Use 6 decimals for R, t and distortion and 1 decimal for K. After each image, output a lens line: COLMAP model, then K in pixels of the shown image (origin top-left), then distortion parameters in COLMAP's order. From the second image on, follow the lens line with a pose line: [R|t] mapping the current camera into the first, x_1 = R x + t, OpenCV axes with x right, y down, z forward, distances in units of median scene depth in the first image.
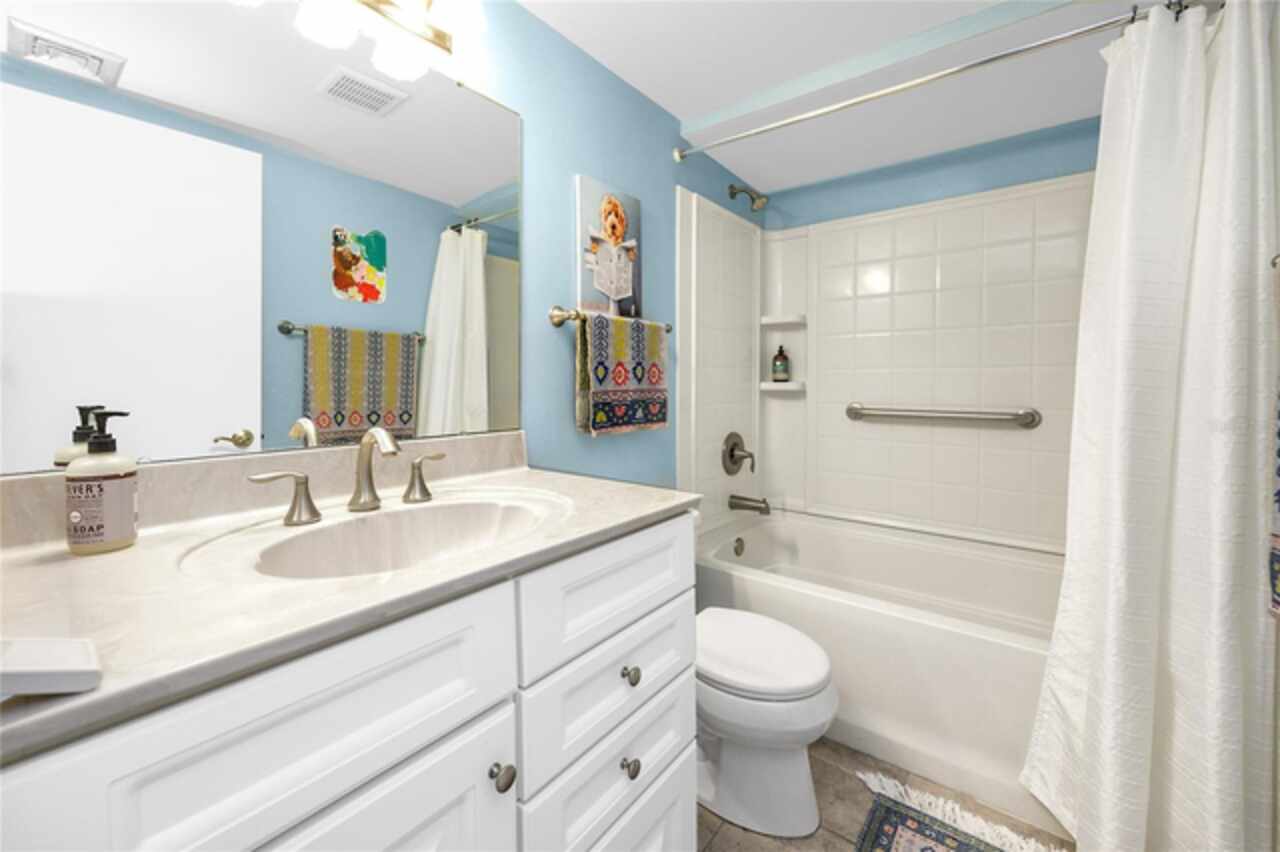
lens RADIAL K [[517.8, 0, 617.2], [0, 517.8, 408.7], [0, 0, 1]] dist [0.000980, 0.000255]
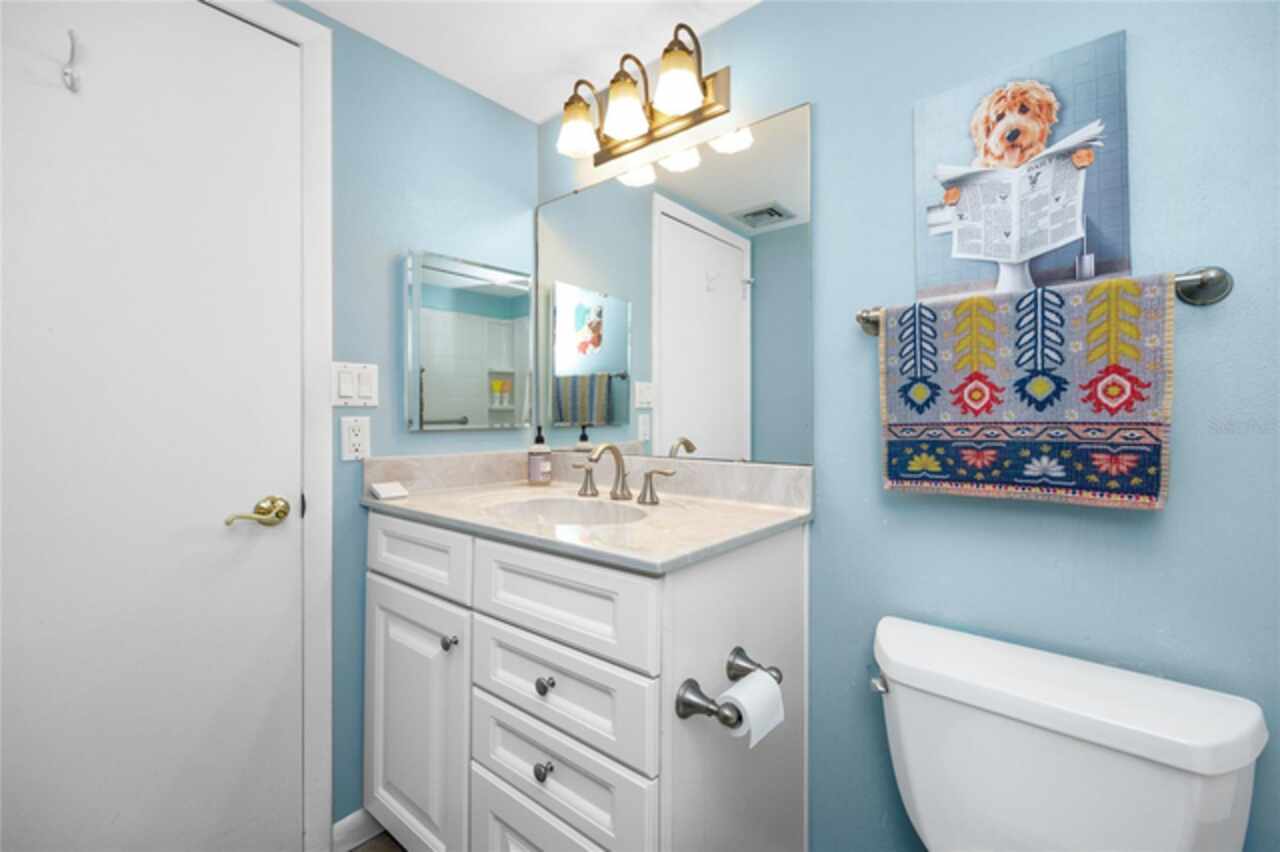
lens RADIAL K [[517.8, 0, 617.2], [0, 517.8, 408.7], [0, 0, 1]] dist [0.000980, 0.000255]
pose [[-0.008260, 0.001347, -0.999965, 0.572691], [-0.031388, 0.999506, 0.001606, -0.037842], [0.999473, 0.031400, -0.008213, 0.583592]]
